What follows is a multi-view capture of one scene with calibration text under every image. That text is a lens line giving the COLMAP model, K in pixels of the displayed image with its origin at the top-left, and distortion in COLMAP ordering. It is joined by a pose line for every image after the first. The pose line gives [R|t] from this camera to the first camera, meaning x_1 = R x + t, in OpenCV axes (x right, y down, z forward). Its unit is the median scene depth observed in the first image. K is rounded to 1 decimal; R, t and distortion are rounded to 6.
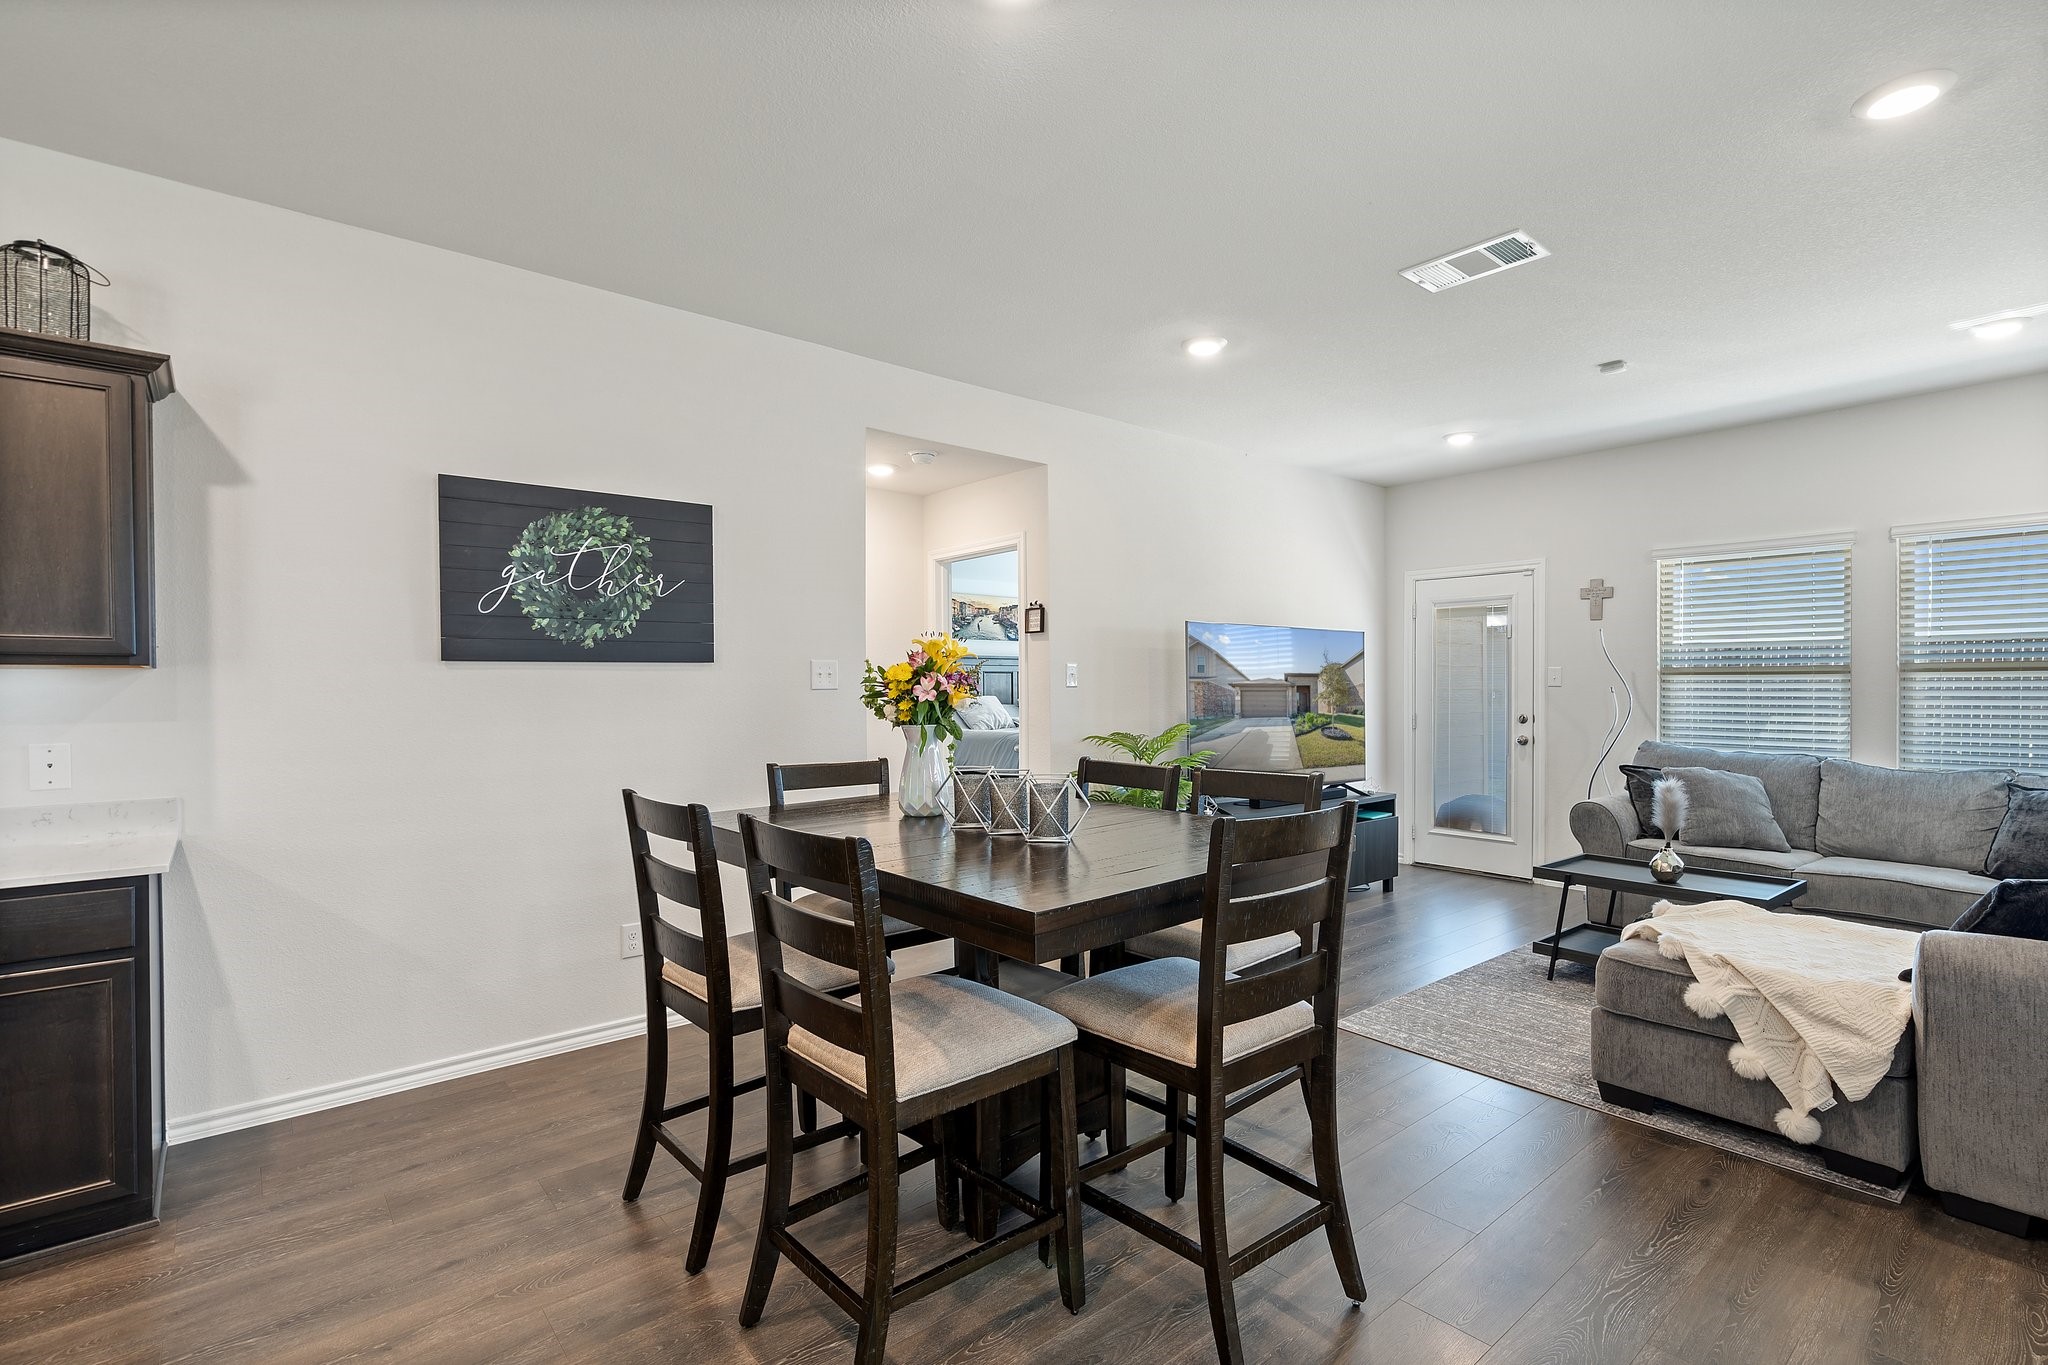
lens RADIAL K [[941.2, 0, 1030.2], [0, 941.2, 698.6], [0, 0, 1]] dist [-0.001367, 0.000982]
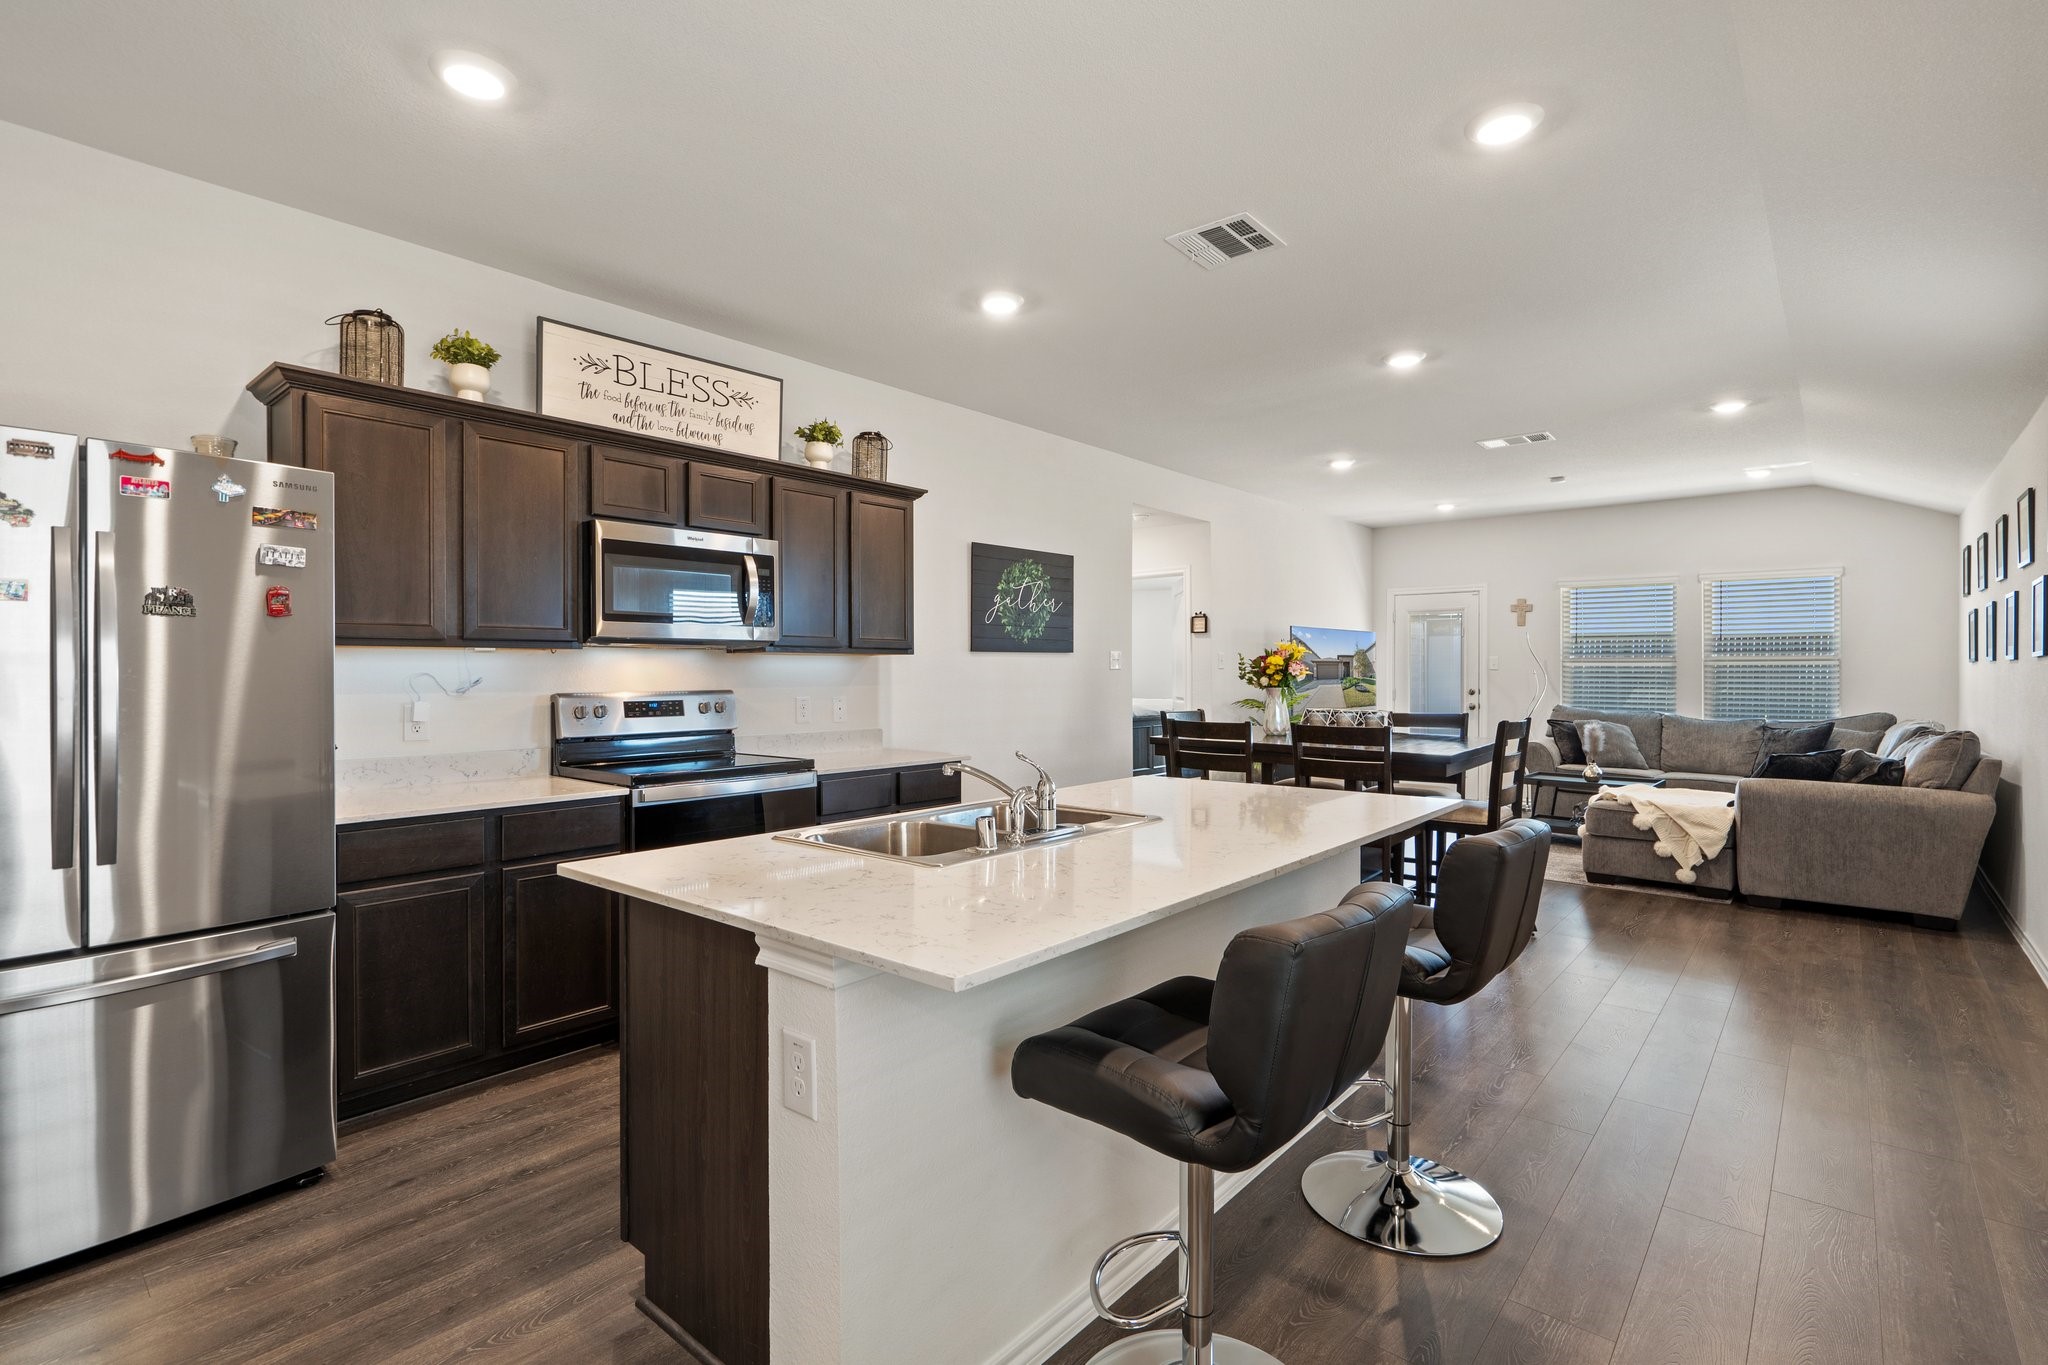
lens RADIAL K [[941.2, 0, 1026.4], [0, 941.2, 674.9], [0, 0, 1]] dist [-0.001367, 0.000982]
pose [[0.987962, 0.002934, 0.154668, -0.894877], [-0.001800, 0.999970, -0.007471, 0.017088], [-0.154685, 0.007102, 0.987938, -0.791573]]
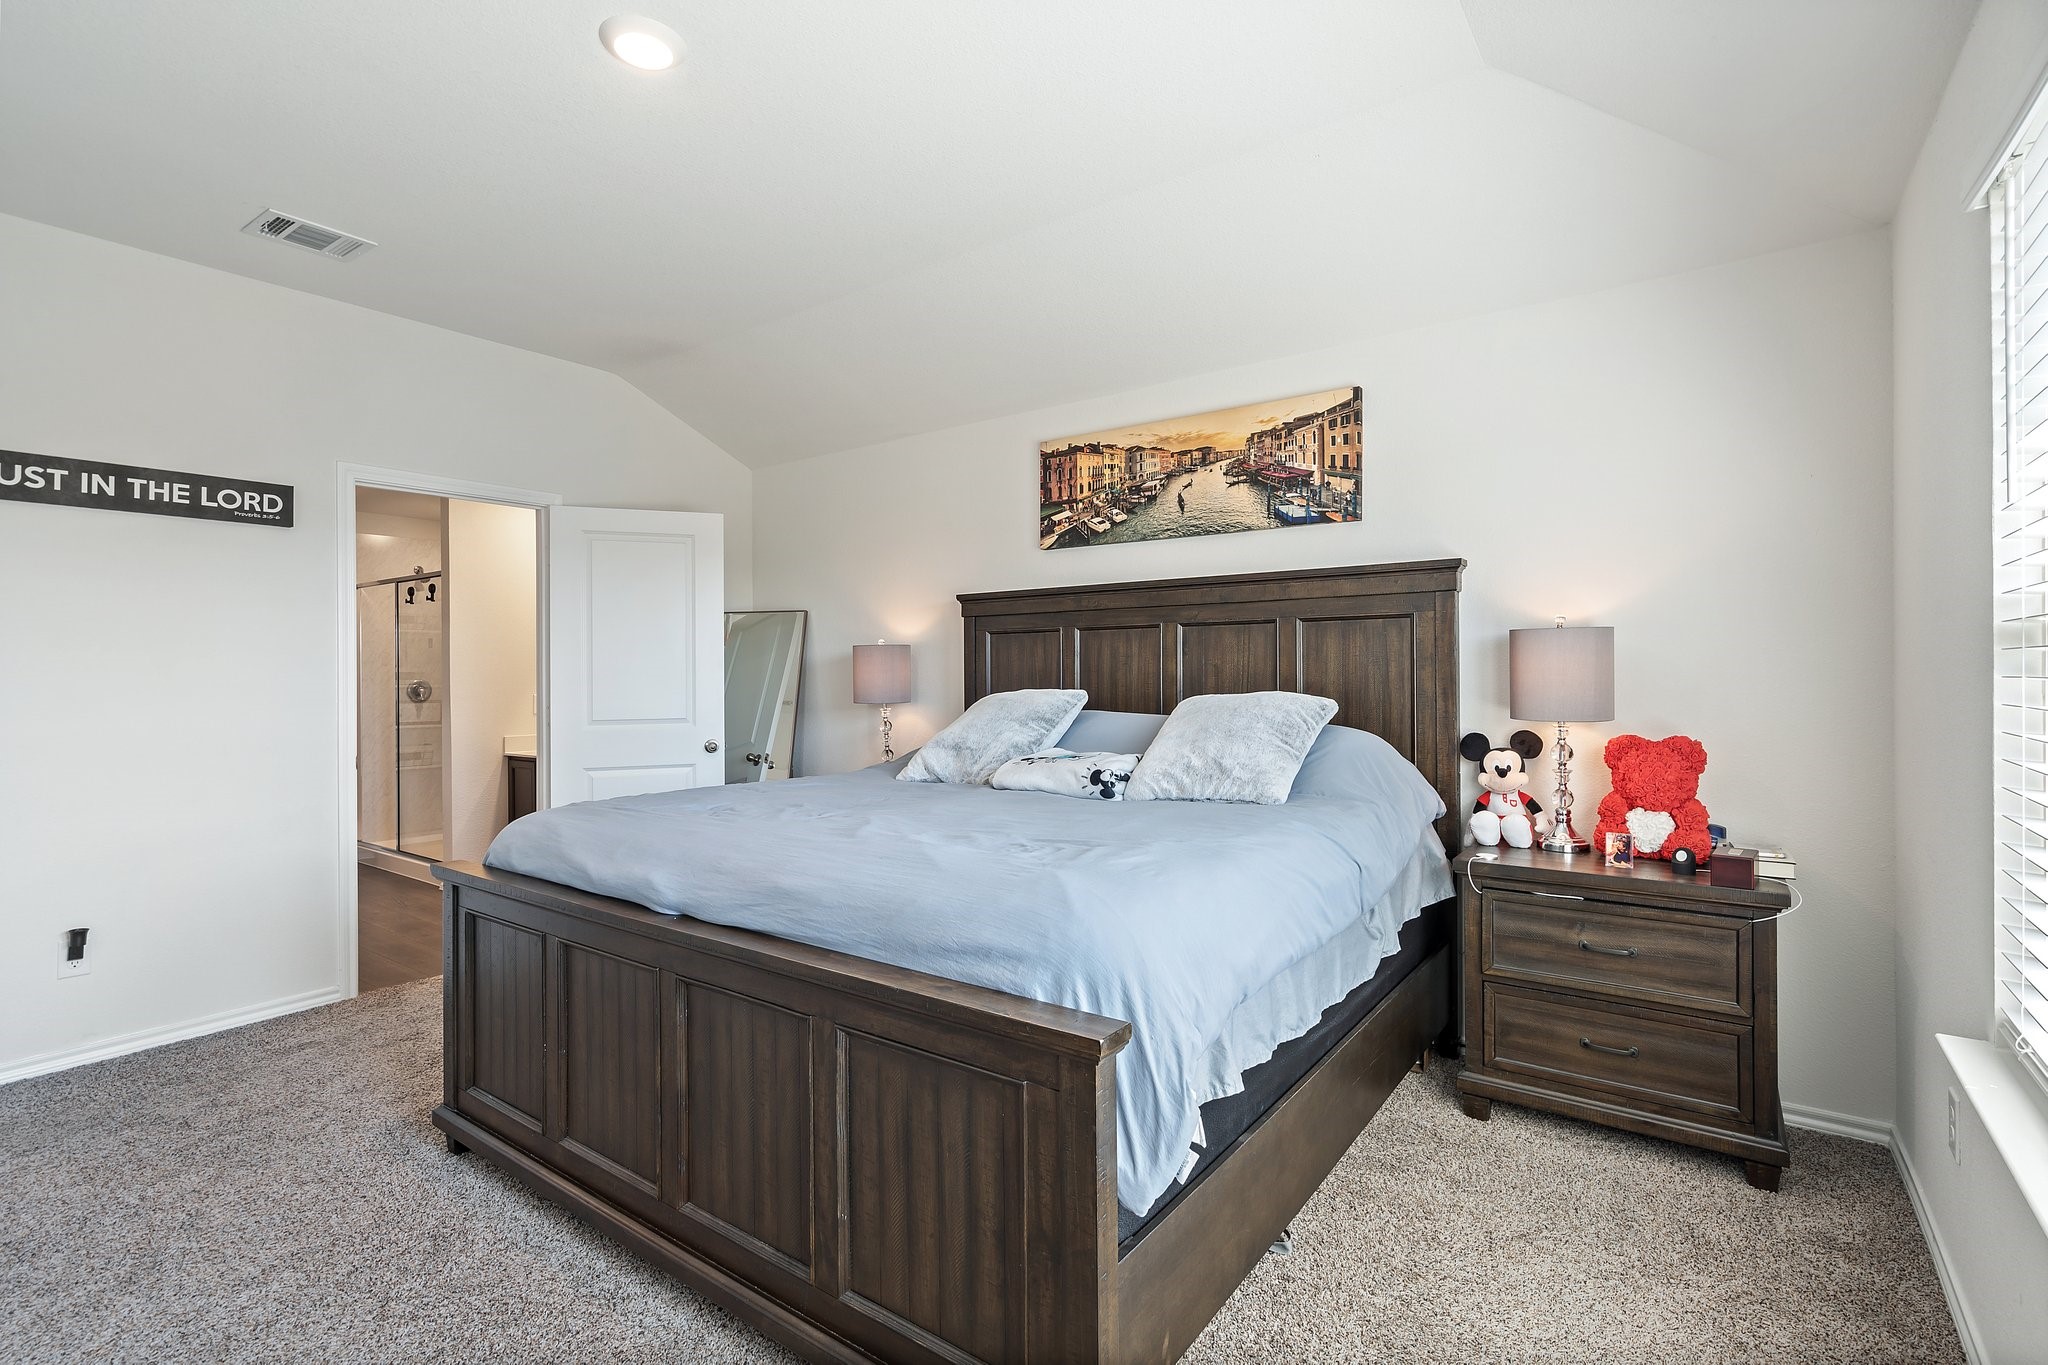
lens RADIAL K [[941.2, 0, 1024.8], [0, 941.2, 678.0], [0, 0, 1]] dist [-0.001367, 0.000982]
pose [[0.233830, 0.005337, -0.972263, 0.504849], [-0.008944, 0.999954, 0.003338, -0.013718], [0.972236, 0.007915, 0.233867, 1.480290]]
